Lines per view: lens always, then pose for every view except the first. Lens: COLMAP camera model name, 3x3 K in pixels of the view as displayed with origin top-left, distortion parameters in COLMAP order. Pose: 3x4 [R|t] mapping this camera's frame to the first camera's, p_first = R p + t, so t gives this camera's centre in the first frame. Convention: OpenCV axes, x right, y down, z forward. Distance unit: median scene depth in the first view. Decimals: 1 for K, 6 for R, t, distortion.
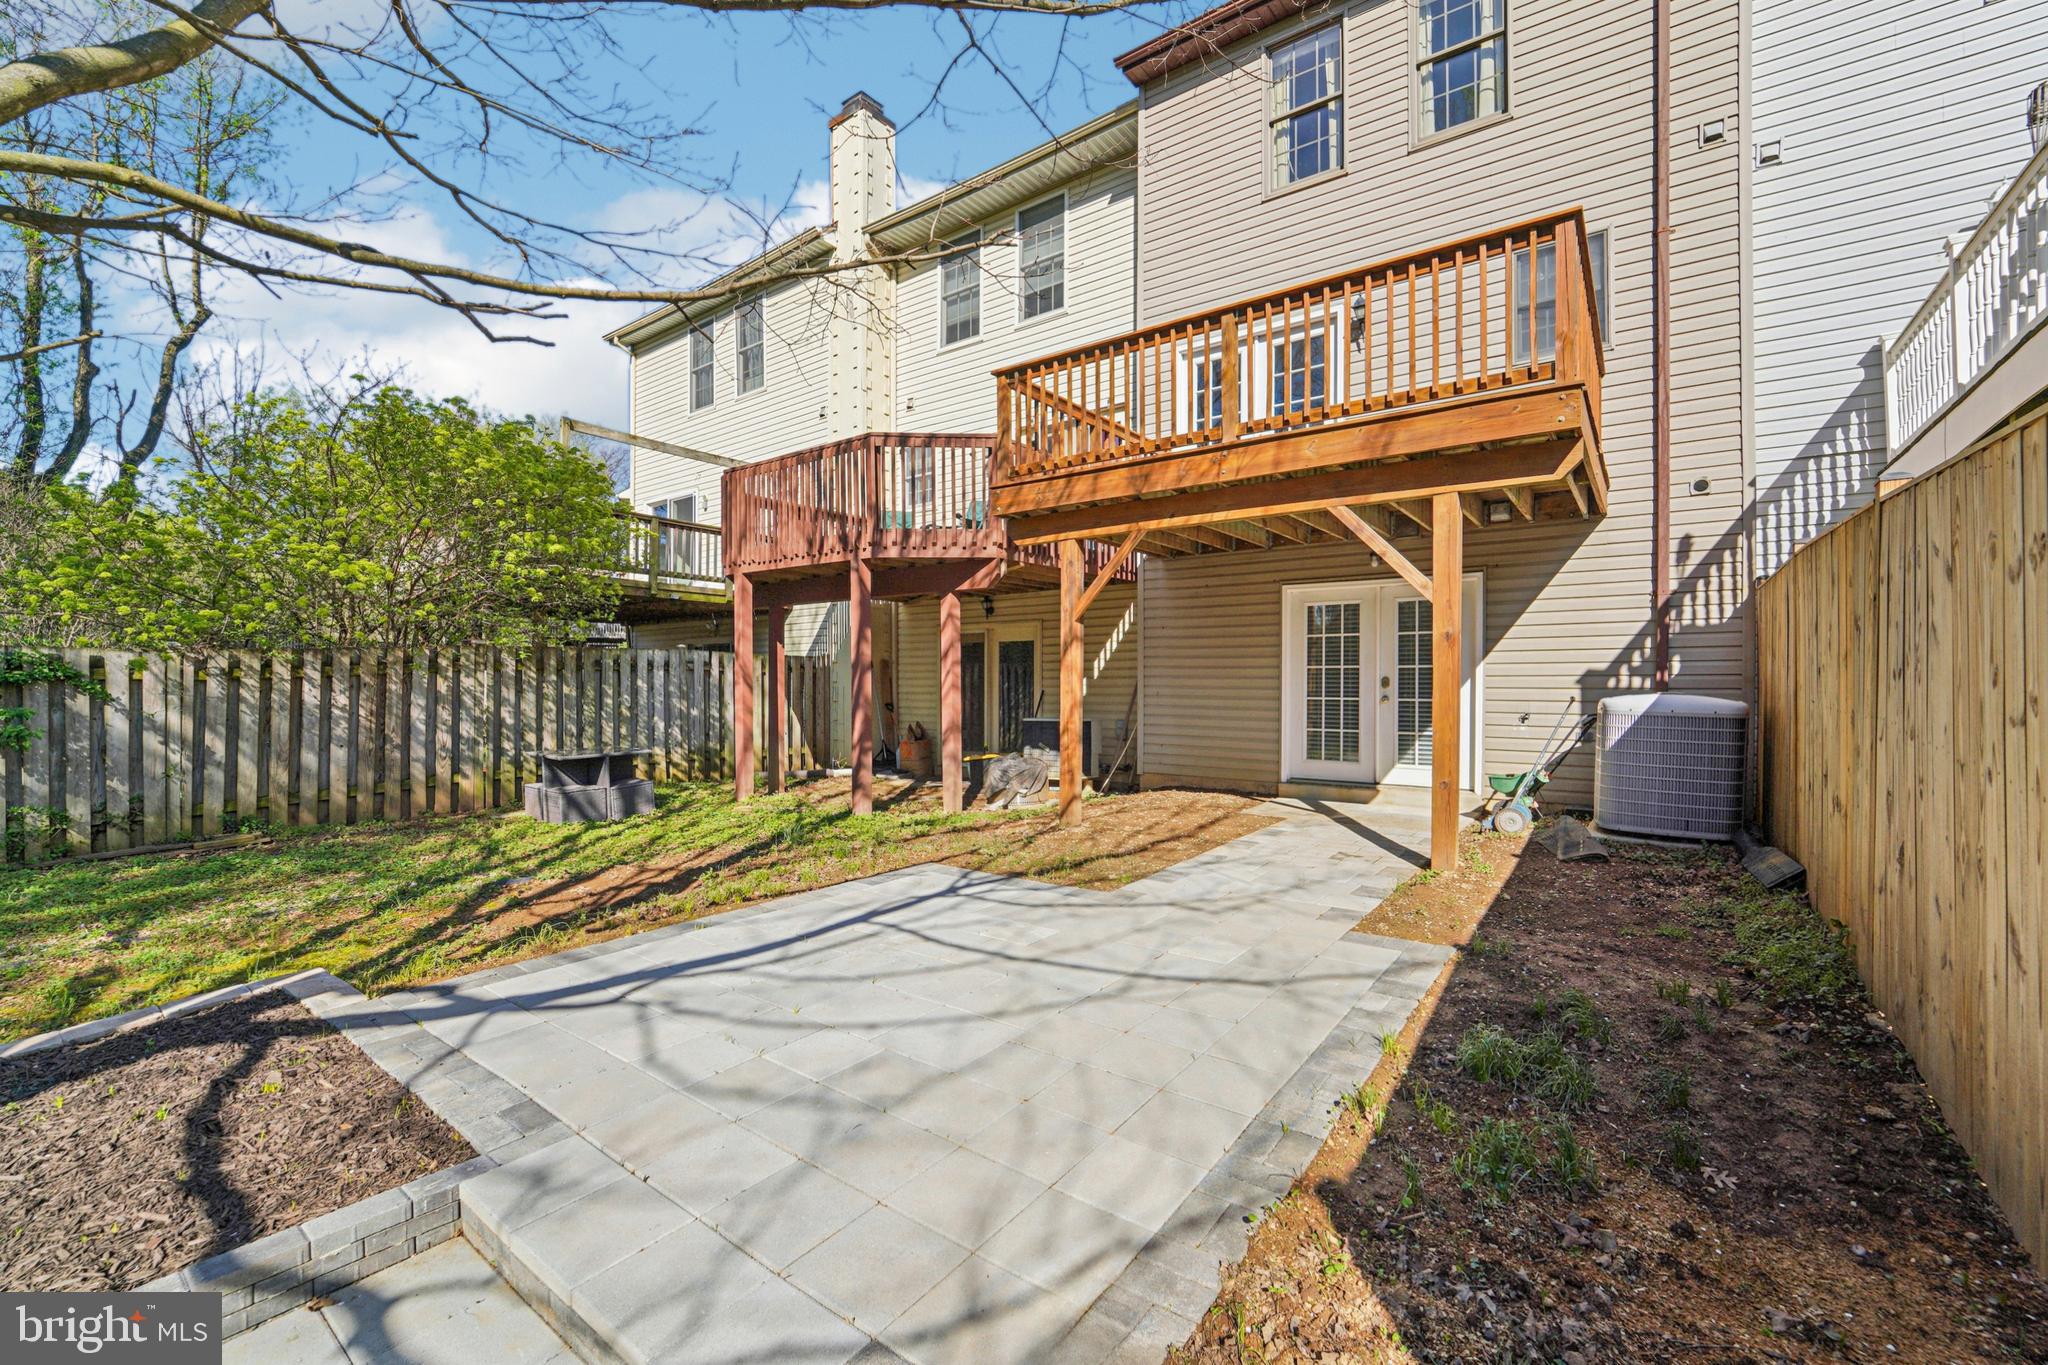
lens RADIAL K [[836.1, 0, 1024.0], [0, 836.1, 682.5], [0, 0, 1]] dist [-0.019931, 0.000235]
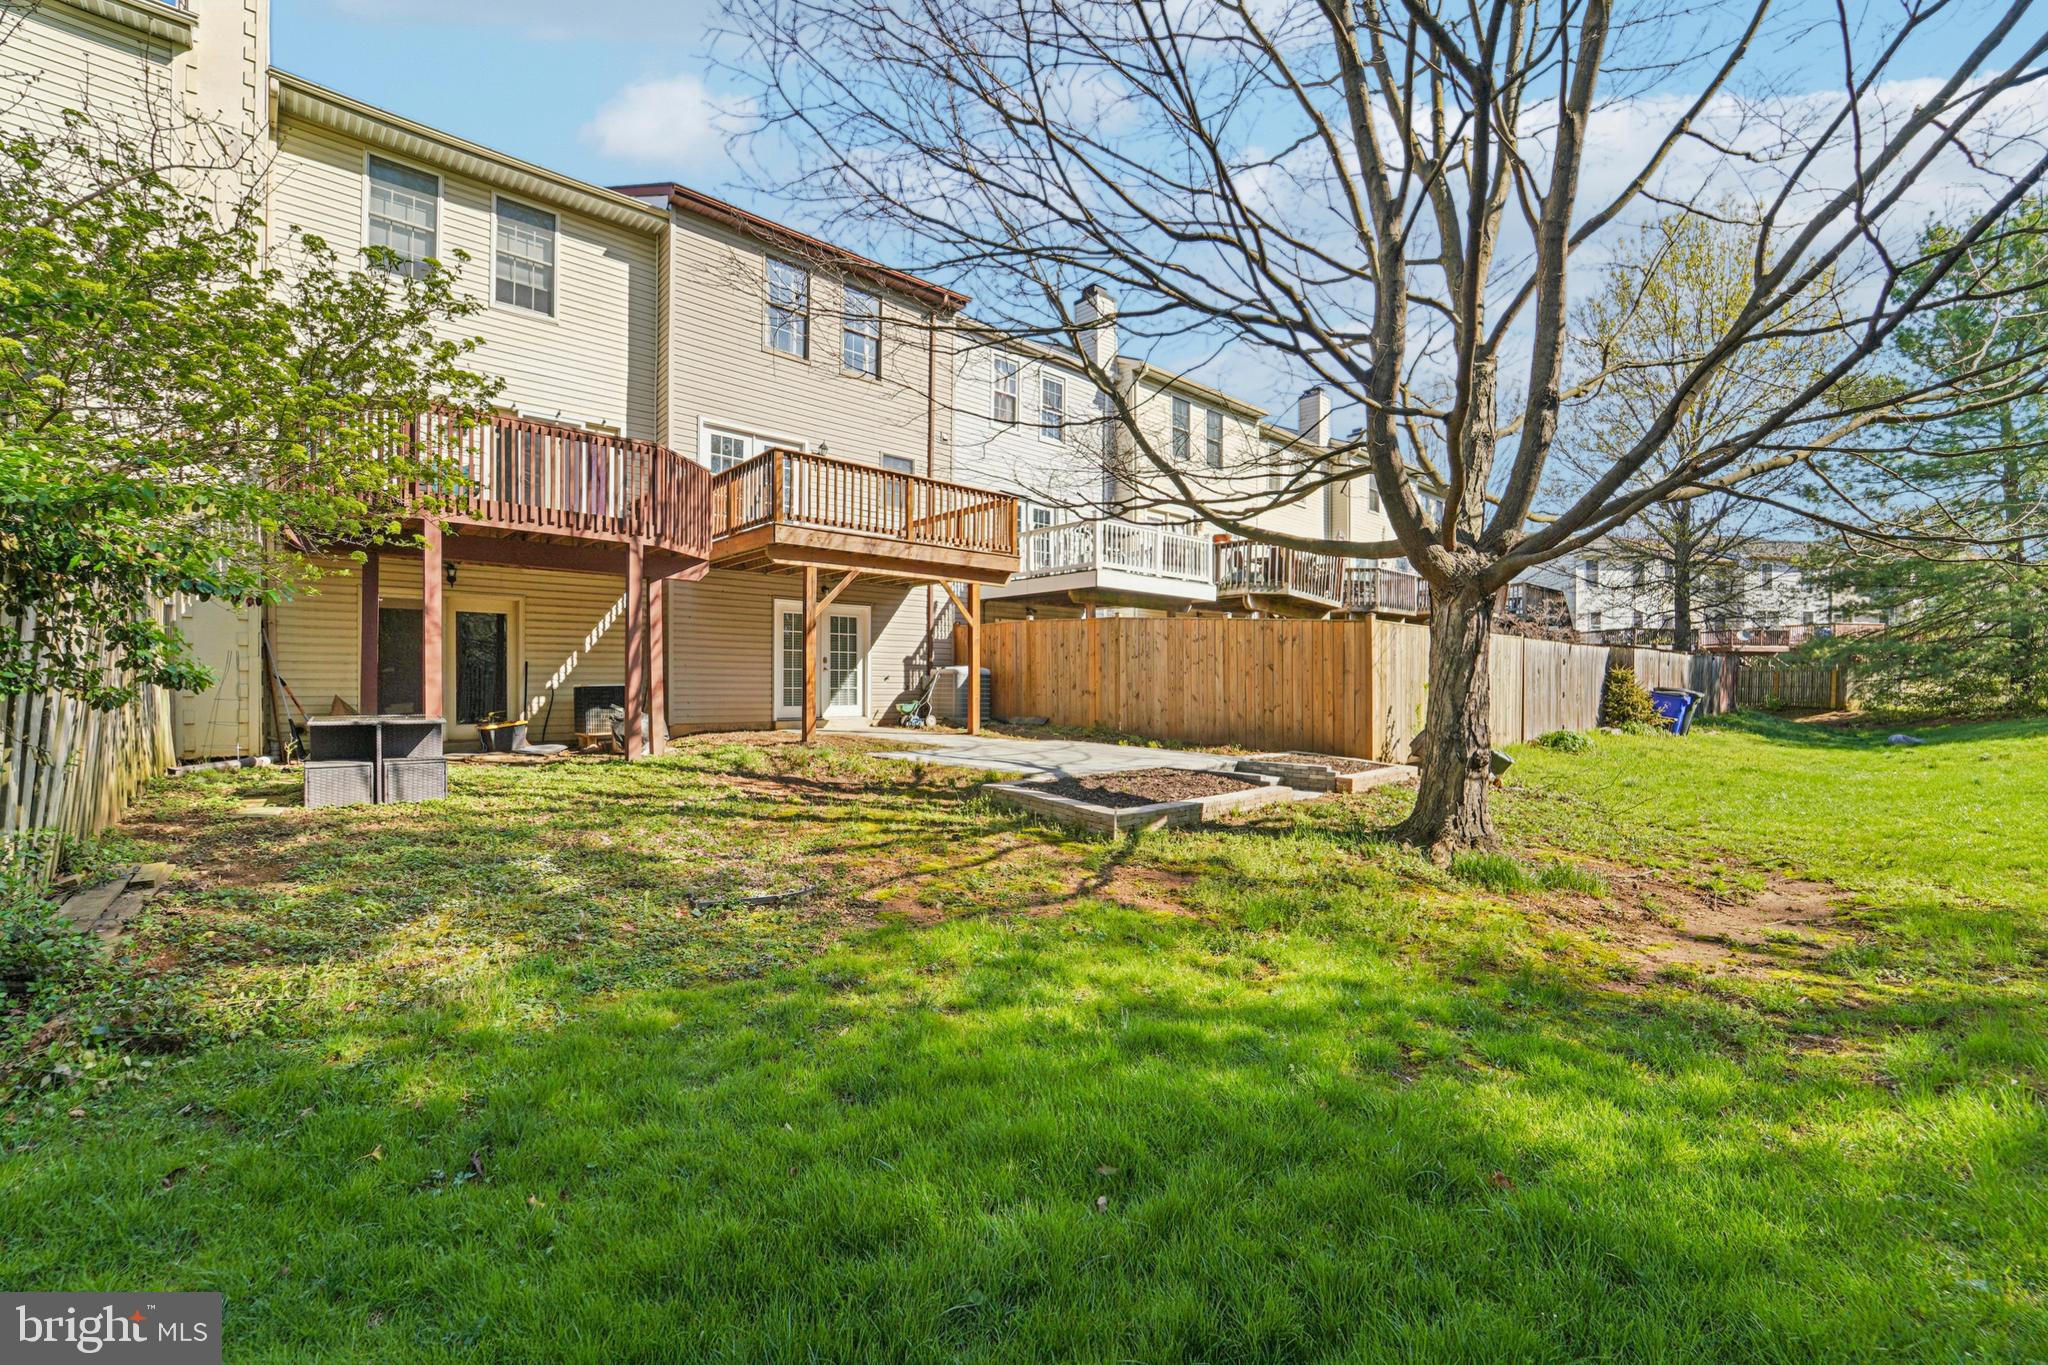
lens RADIAL K [[844.8, 0, 1024.0], [0, 844.8, 682.5], [0, 0, 1]] dist [-0.018049, 0.000288]
pose [[0.189148, 0.001880, 0.981947, -1.288179], [-0.004942, 0.999987, -0.000963, 0.048499], [-0.981936, -0.004671, 0.189154, 0.237966]]
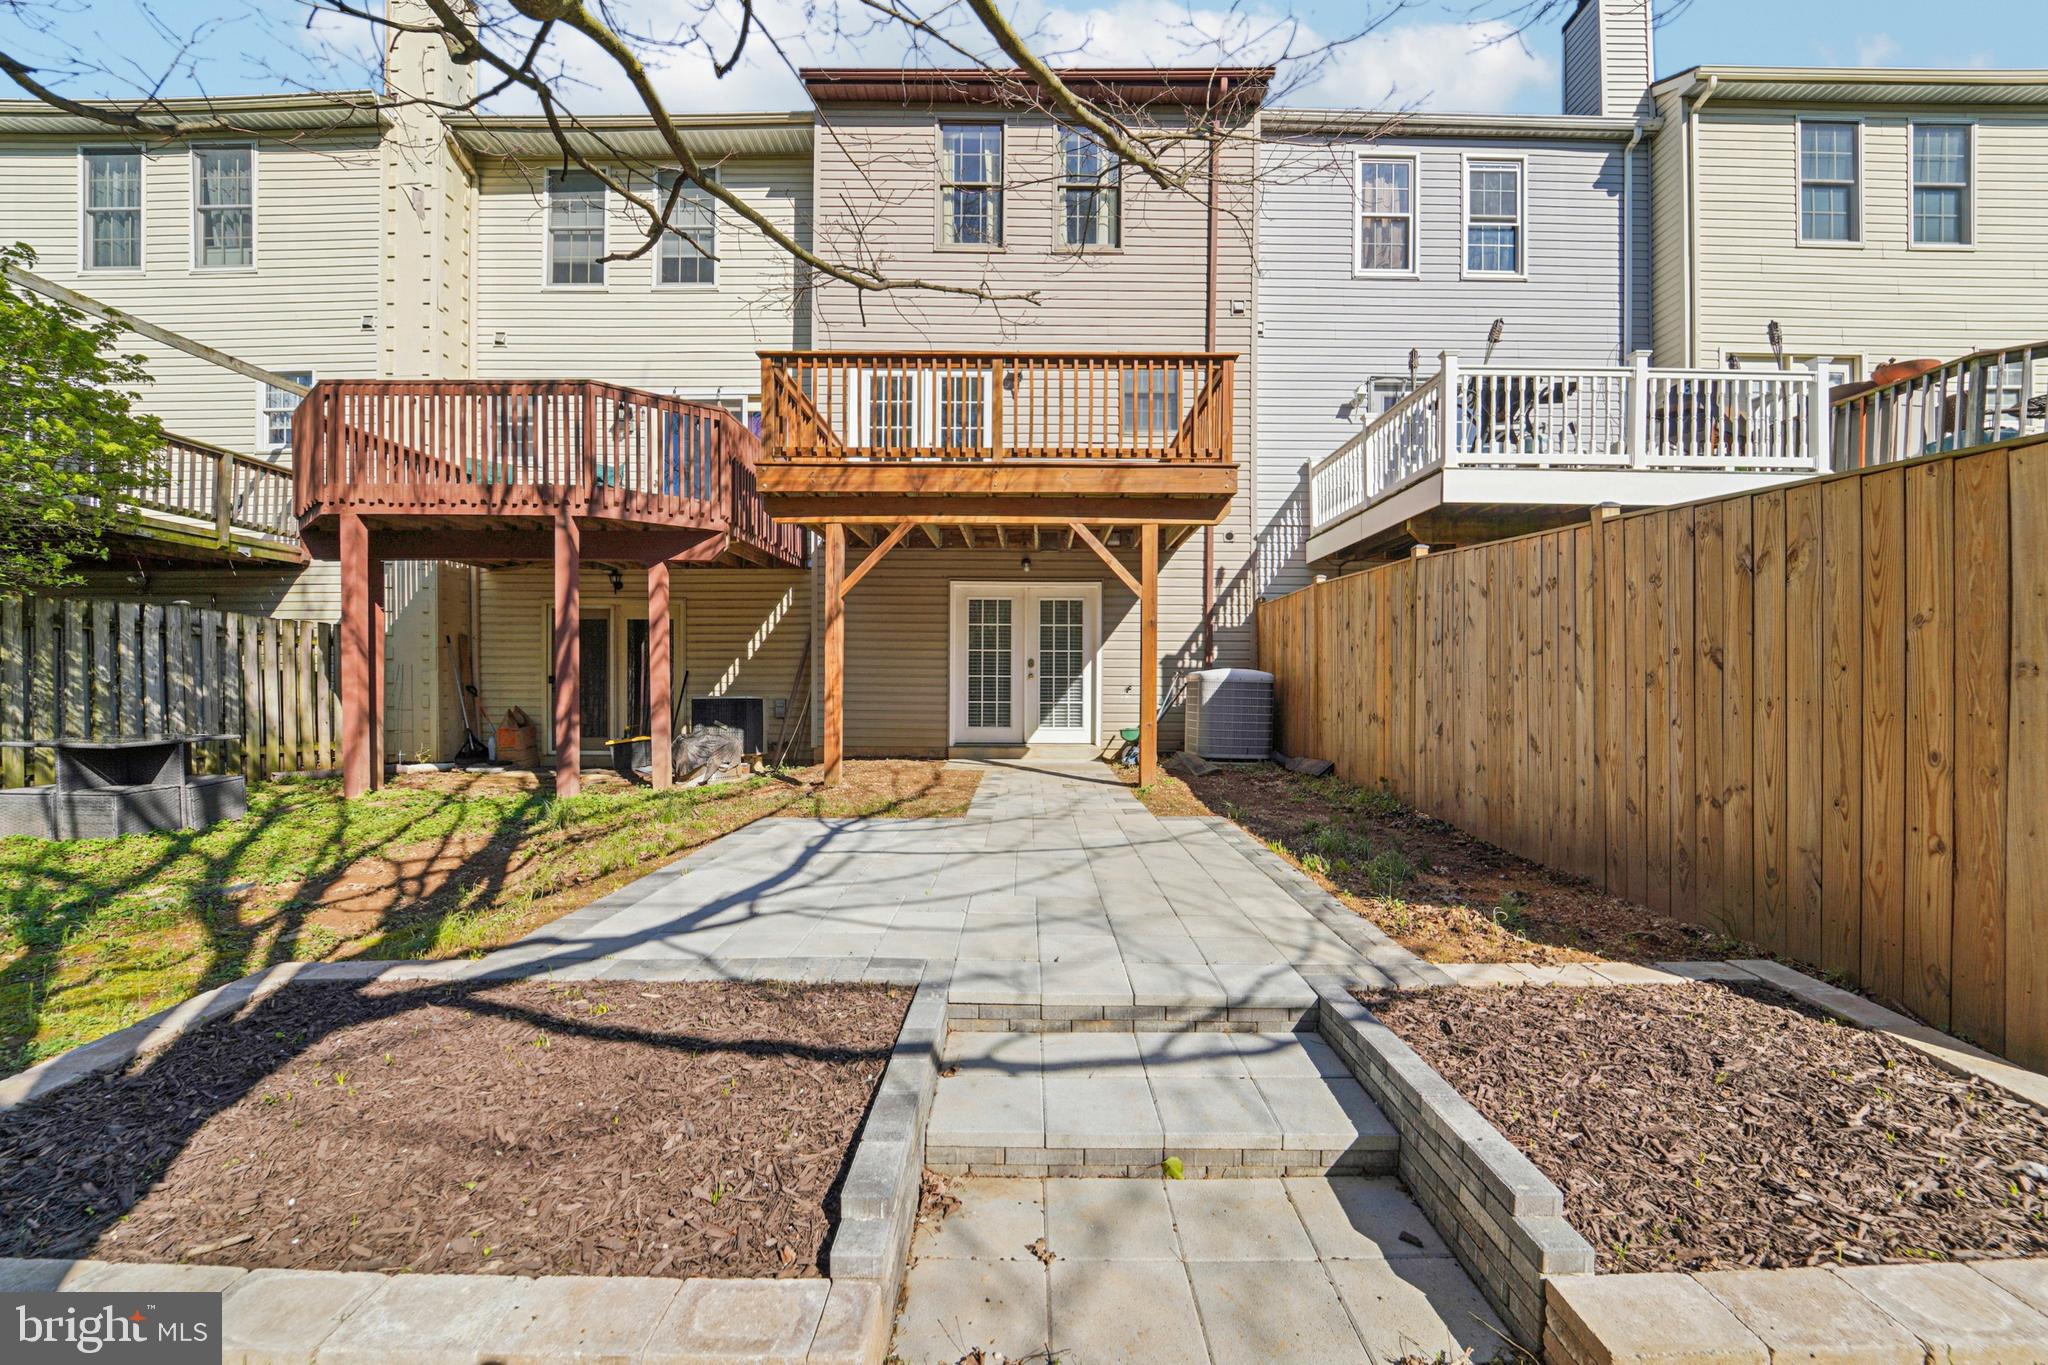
lens RADIAL K [[844.8, 0, 1024.0], [0, 844.8, 682.5], [0, 0, 1]] dist [-0.018049, 0.000288]
pose [[0.803578, 0.007058, 0.595157, -0.345886], [-0.005901, 0.999975, -0.003892, 0.034968], [-0.595170, -0.000385, 0.803600, -0.029667]]
